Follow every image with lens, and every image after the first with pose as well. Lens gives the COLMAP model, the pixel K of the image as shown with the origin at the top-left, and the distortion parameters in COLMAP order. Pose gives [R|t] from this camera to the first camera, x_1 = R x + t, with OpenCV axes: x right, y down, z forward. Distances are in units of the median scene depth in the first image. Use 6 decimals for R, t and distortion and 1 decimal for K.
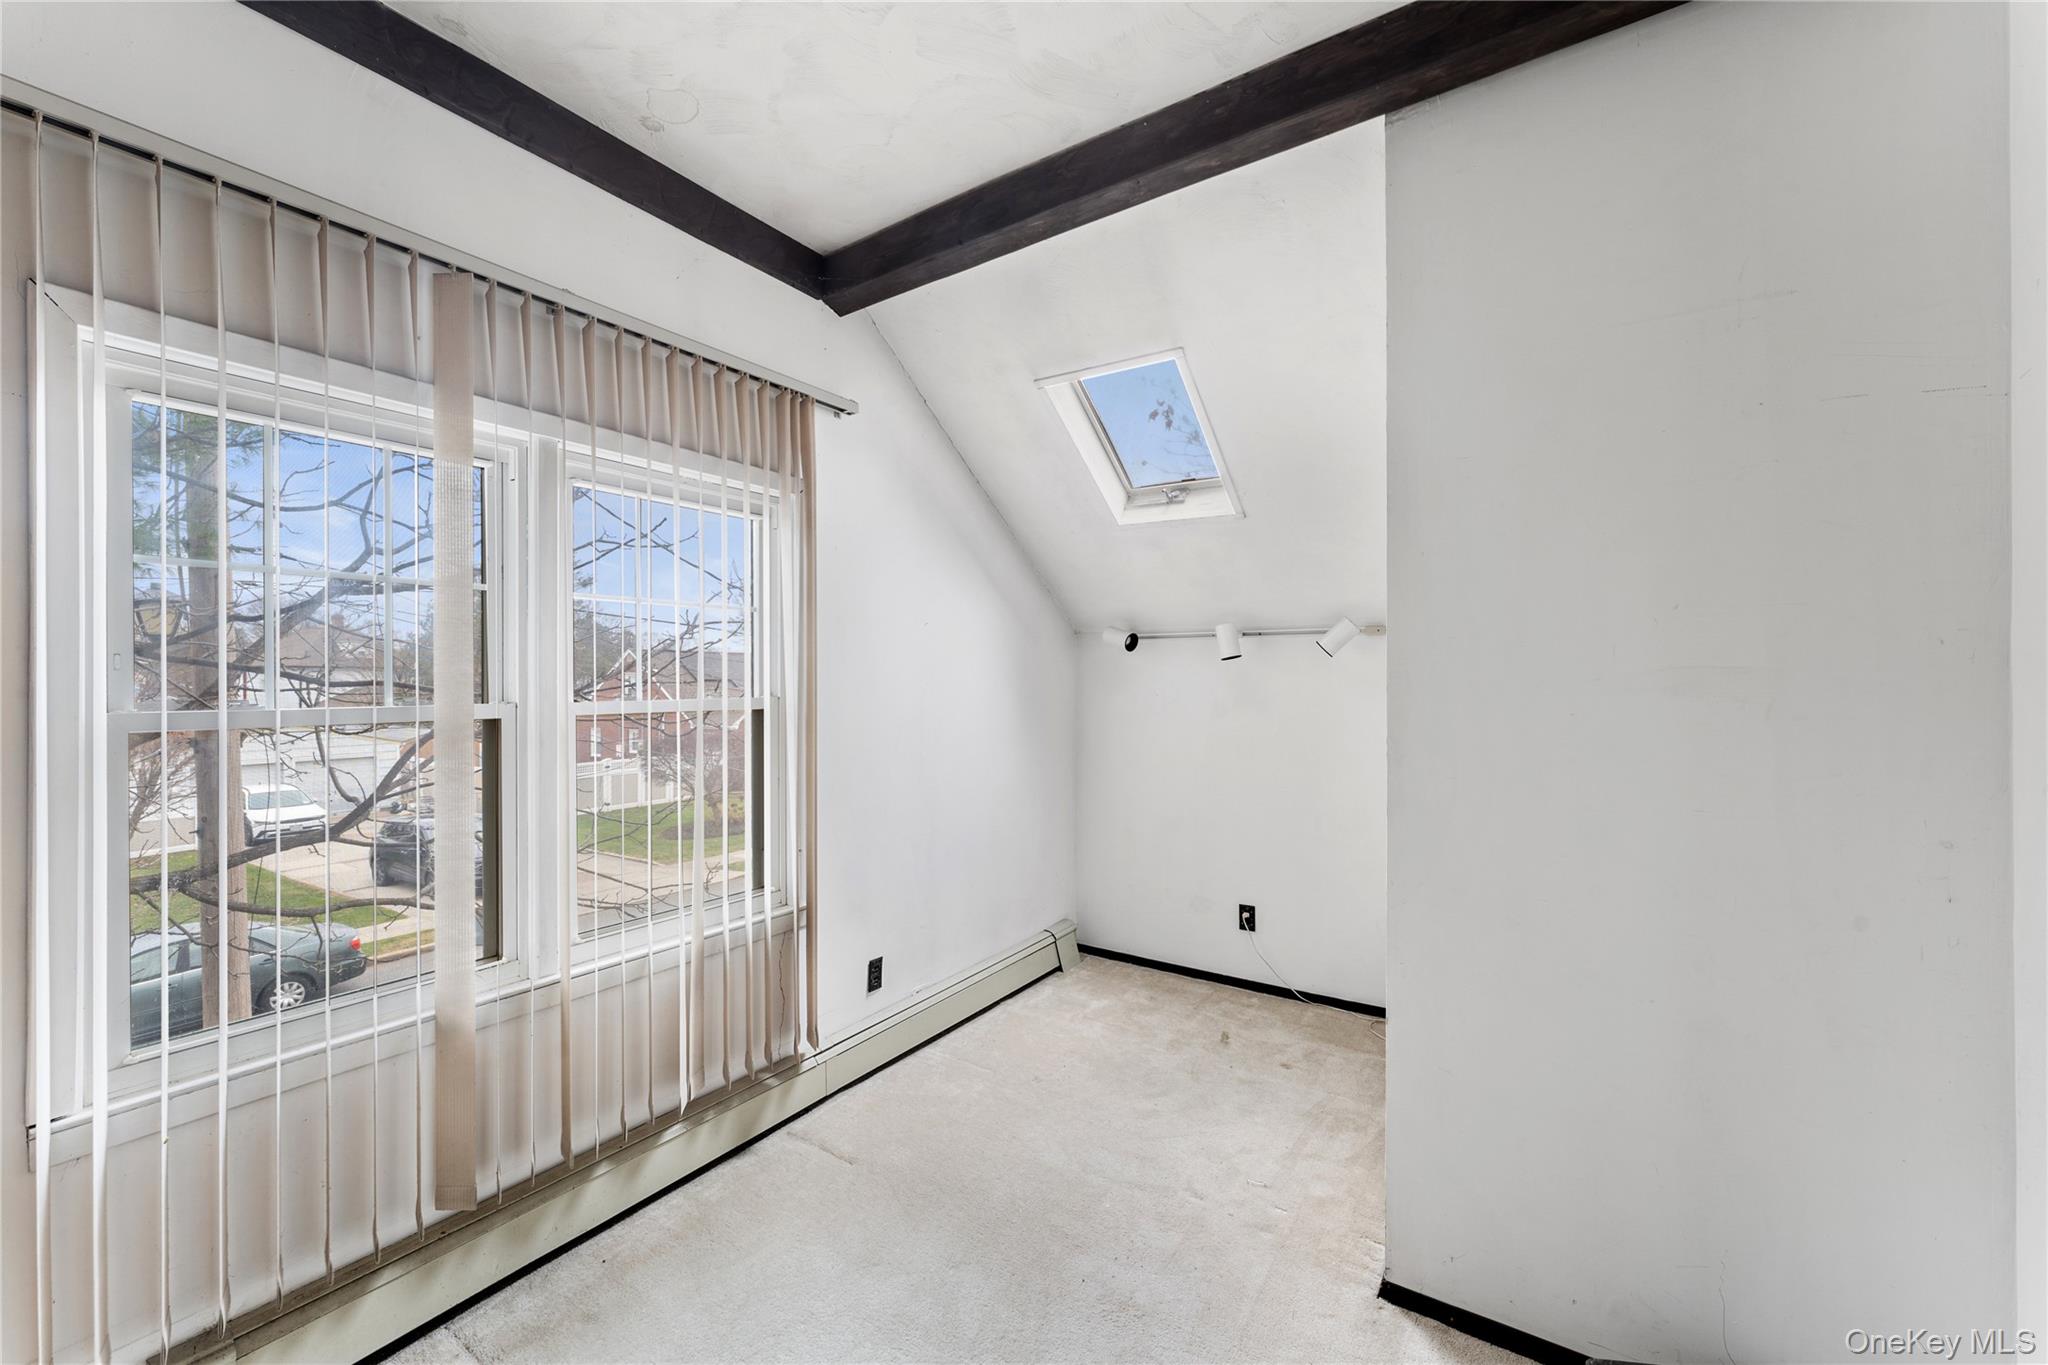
lens RADIAL K [[831.2, 0, 1010.2], [0, 831.2, 684.3], [0, 0, 1]] dist [0.002347, -0.000028]
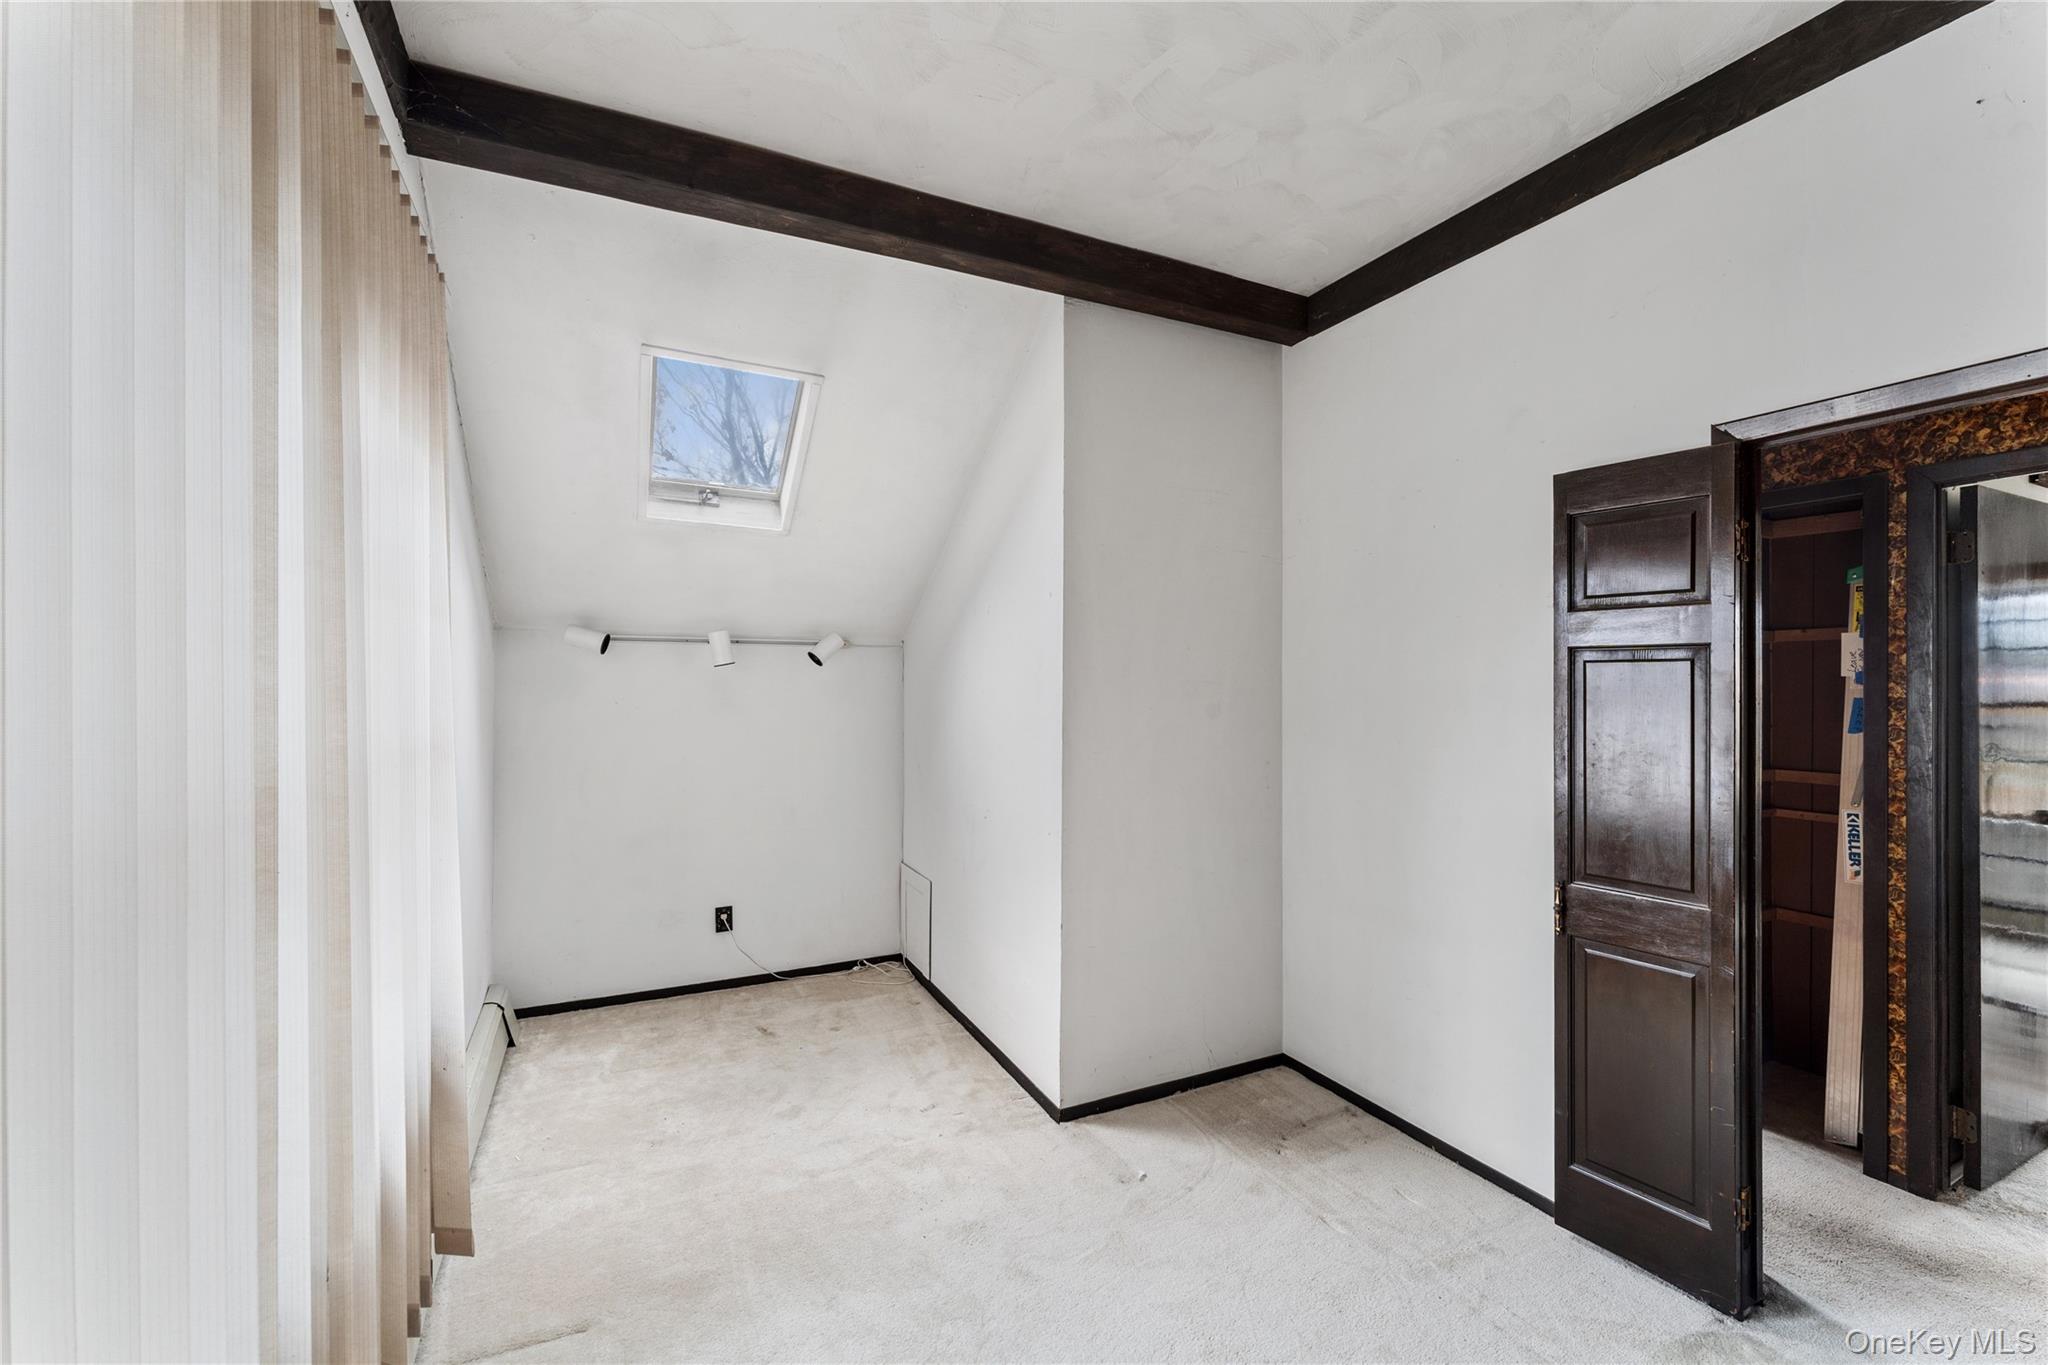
lens RADIAL K [[831.2, 0, 1006.7], [0, 831.2, 680.5], [0, 0, 1]] dist [0.002347, -0.000028]
pose [[0.501297, 0.003530, 0.865268, -0.469454], [0.003293, 0.999977, -0.005988, -0.005300], [-0.865269, 0.005851, 0.501274, 0.204879]]
